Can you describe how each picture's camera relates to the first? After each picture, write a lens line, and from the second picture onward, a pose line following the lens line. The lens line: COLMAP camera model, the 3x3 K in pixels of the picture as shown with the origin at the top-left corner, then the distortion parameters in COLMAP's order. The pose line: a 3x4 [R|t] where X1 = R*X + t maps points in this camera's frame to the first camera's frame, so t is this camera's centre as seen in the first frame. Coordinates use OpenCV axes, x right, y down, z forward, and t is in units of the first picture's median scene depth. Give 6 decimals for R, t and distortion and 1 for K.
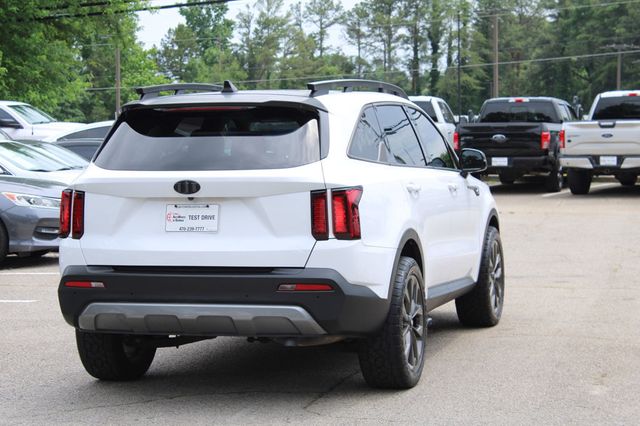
lens RADIAL K [[1585.1, 0, 321.4], [0, 1585.1, 212.3], [0, 0, 1]] dist [0.084440, 0.000000]
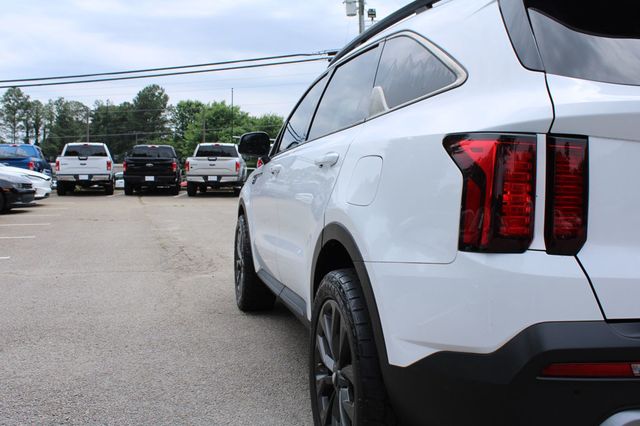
lens RADIAL K [[645.3, 0, 319.1], [0, 645.3, 208.7], [0, 0, 1]] dist [-0.086740, 0.000000]
pose [[0.871066, -0.009413, 0.491076, -0.227651], [0.008045, 0.999956, 0.004898, 0.003242], [-0.491101, -0.000315, 0.871103, 0.710014]]
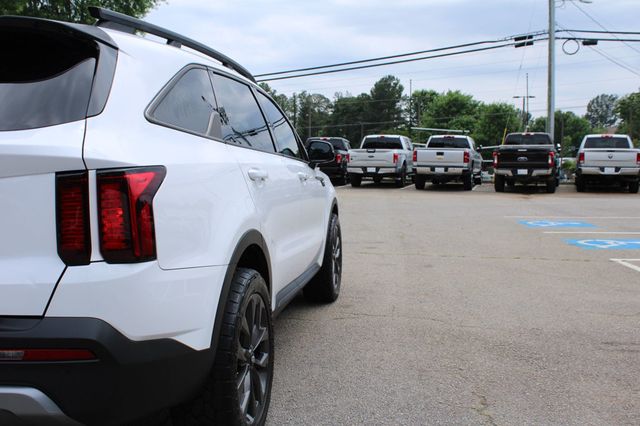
lens RADIAL K [[645.3, 0, 319.0], [0, 645.3, 216.0], [0, 0, 1]] dist [-0.086740, 0.000000]
pose [[0.991601, 0.006915, 0.129146, 0.040803], [-0.011470, 0.999337, 0.034562, -0.005538], [-0.128821, -0.035753, 0.991023, 0.591005]]
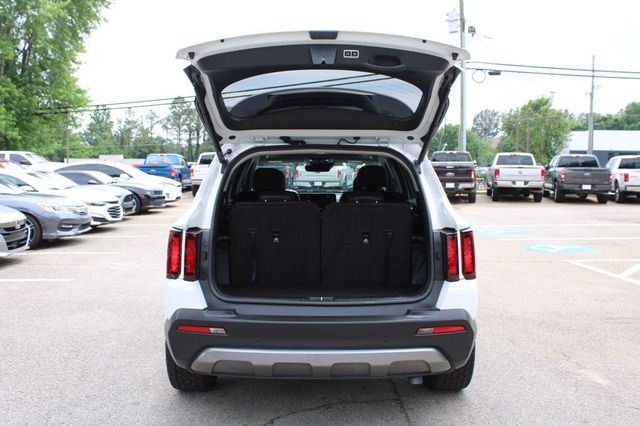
lens RADIAL K [[607.3, 0, 323.0], [0, 607.3, 216.0], [0, 0, 1]] dist [-0.103657, 0.000000]
pose [[0.958087, -0.005495, 0.286426, -0.144260], [-0.002206, 0.999645, 0.026554, -0.025922], [-0.286470, -0.026073, 0.957734, 0.499564]]
